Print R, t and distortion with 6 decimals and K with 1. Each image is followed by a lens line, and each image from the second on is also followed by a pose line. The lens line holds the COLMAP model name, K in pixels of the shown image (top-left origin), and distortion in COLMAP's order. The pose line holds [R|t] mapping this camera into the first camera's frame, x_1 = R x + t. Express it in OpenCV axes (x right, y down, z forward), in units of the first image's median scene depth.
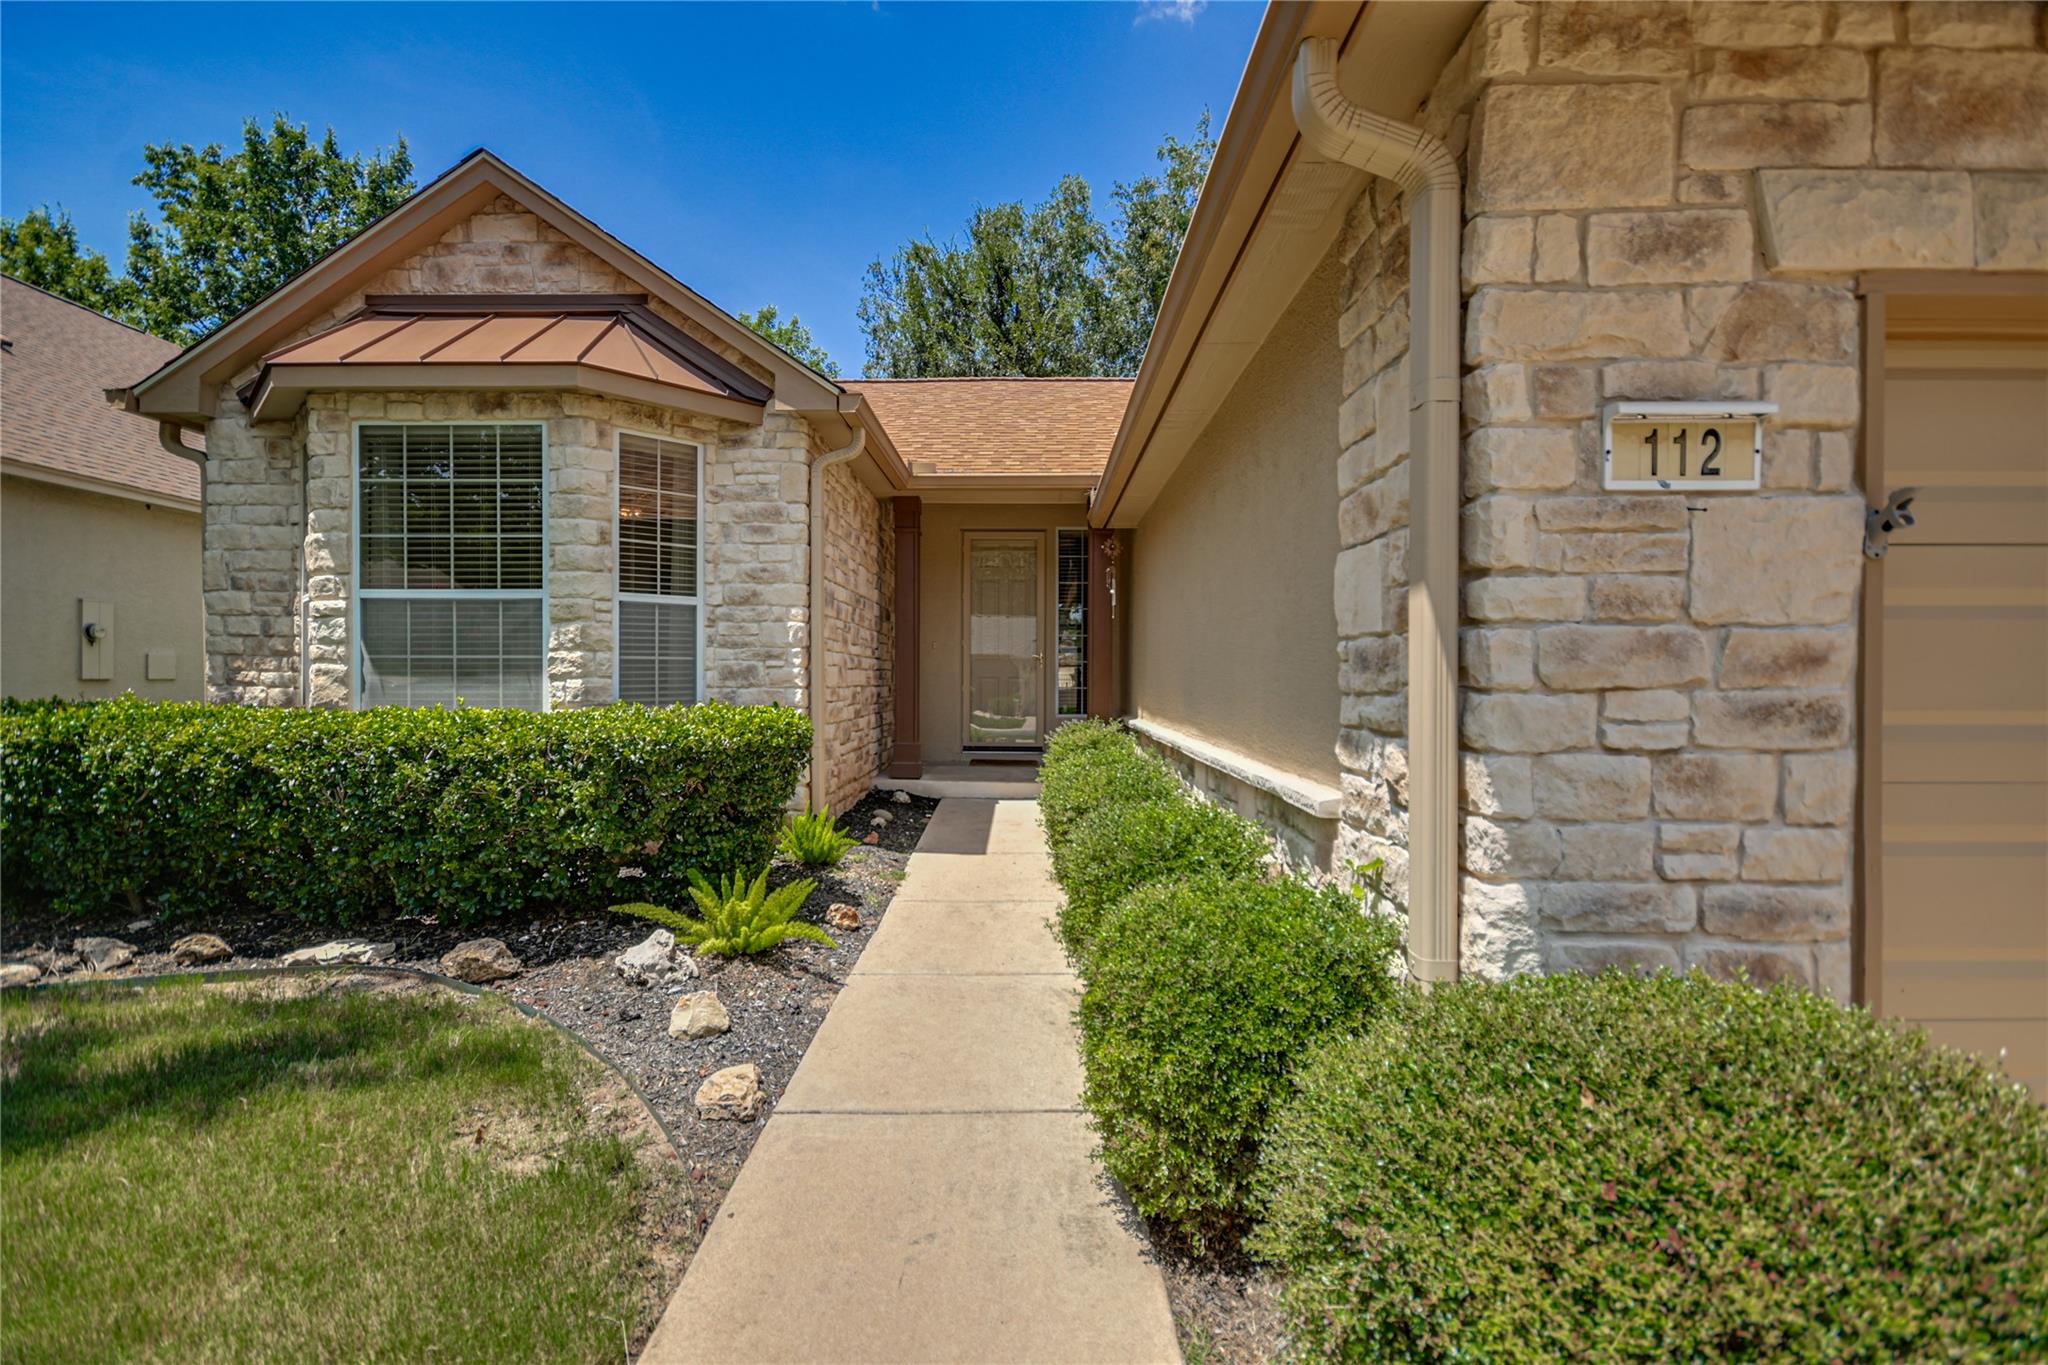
lens RADIAL K [[885.7, 0, 957.0], [0, 885.7, 683.1], [0, 0, 1]] dist [0.009502, -0.000279]
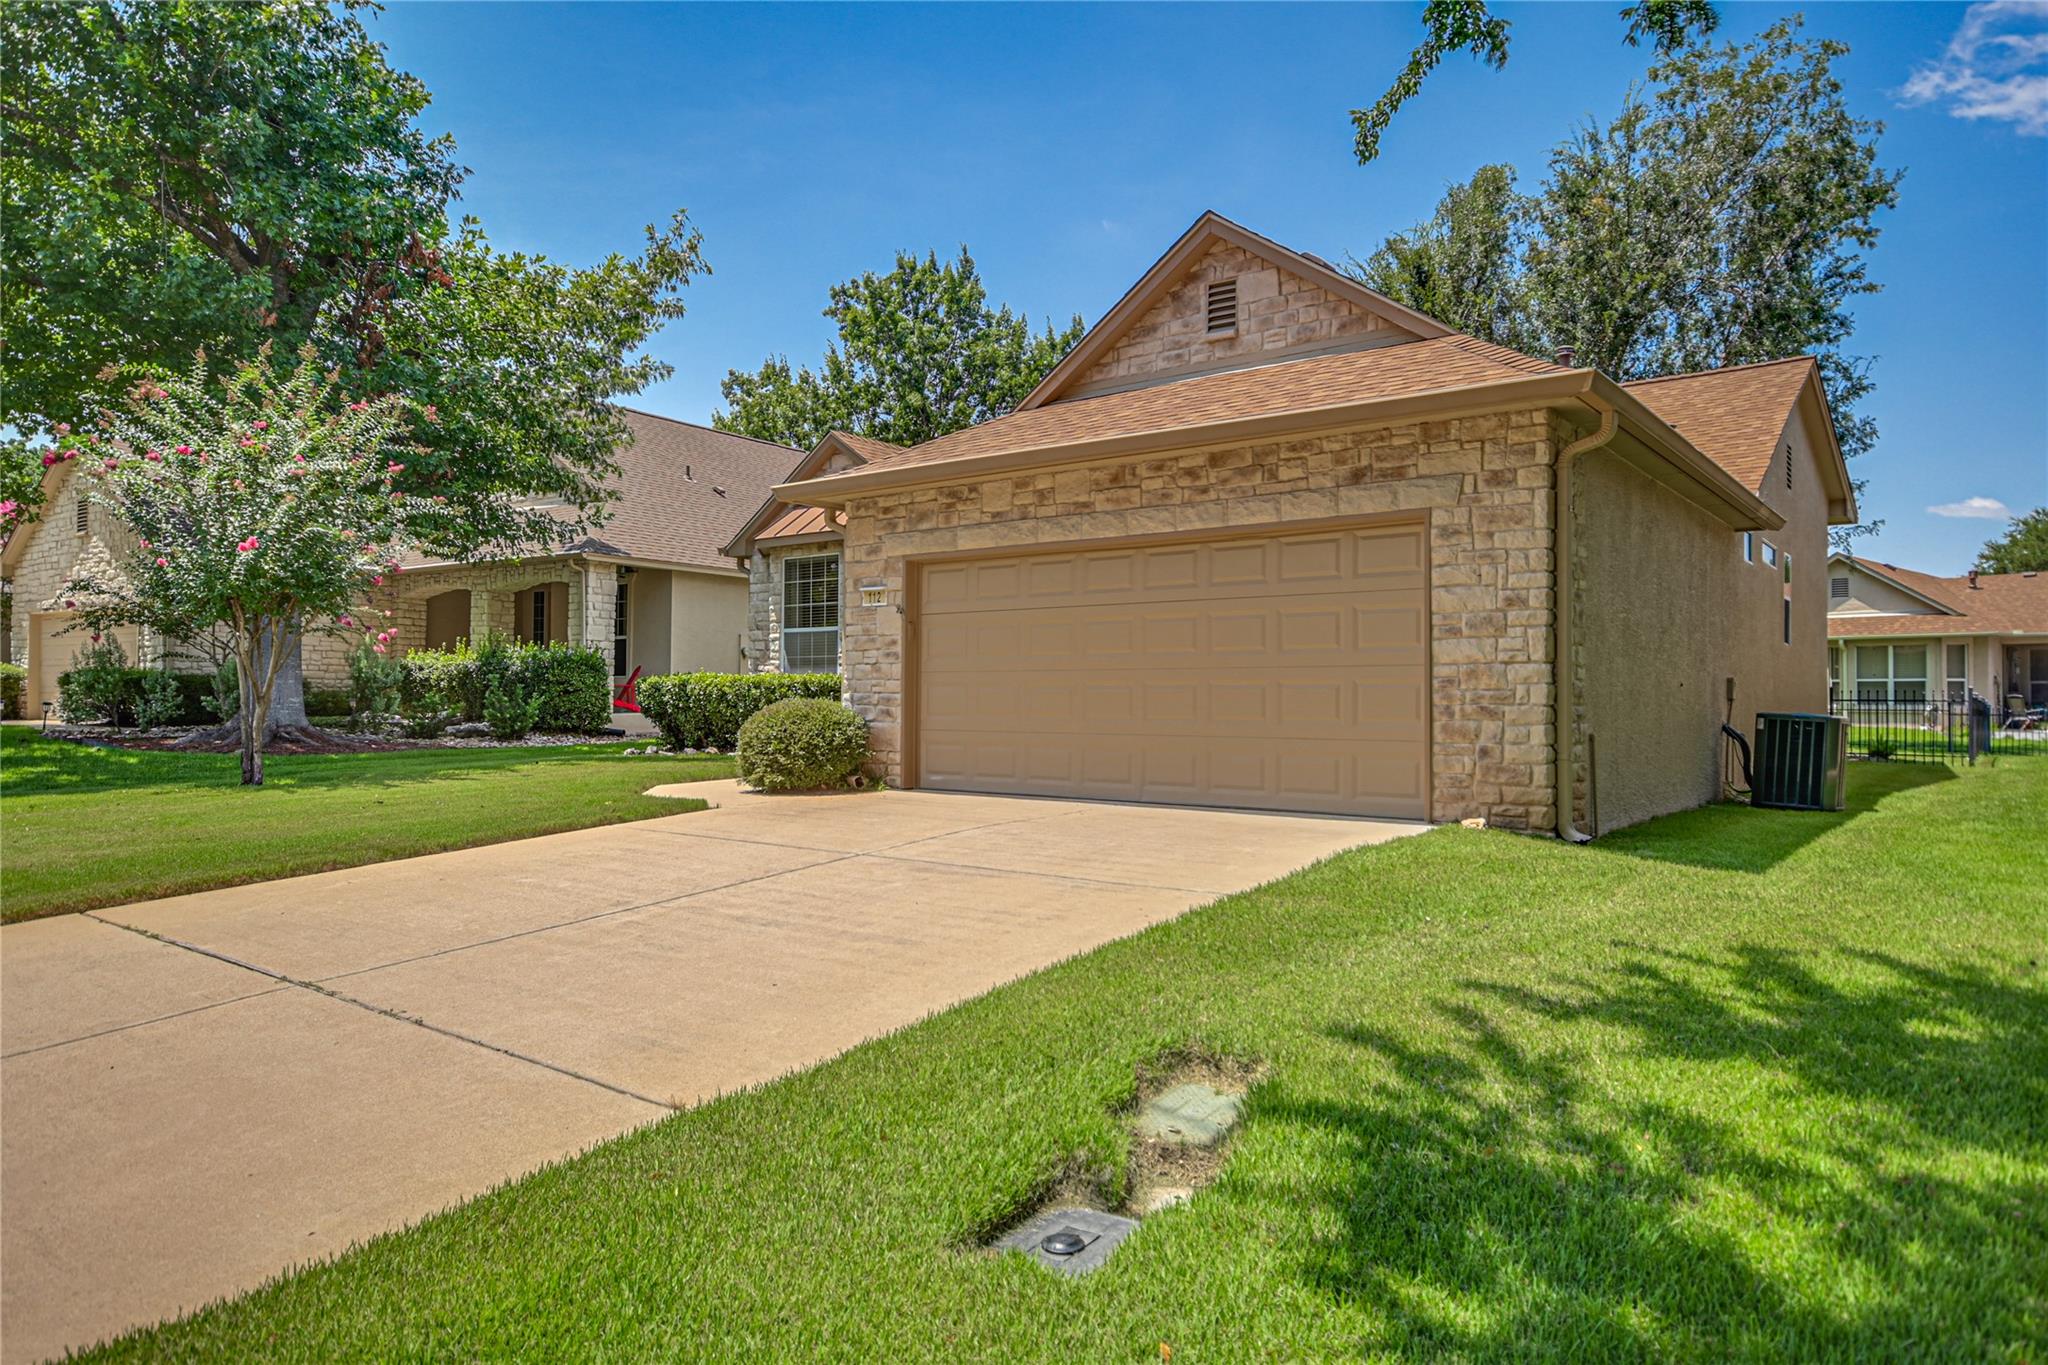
lens RADIAL K [[963.6, 0, 1010.8], [0, 963.6, 678.3], [0, 0, 1]] dist [0.014440, -0.008207]
pose [[0.838346, -0.010490, -0.545037, 1.258563], [0.000612, 0.999832, -0.018303, 0.074677], [0.545138, 0.015011, 0.838212, -0.841644]]
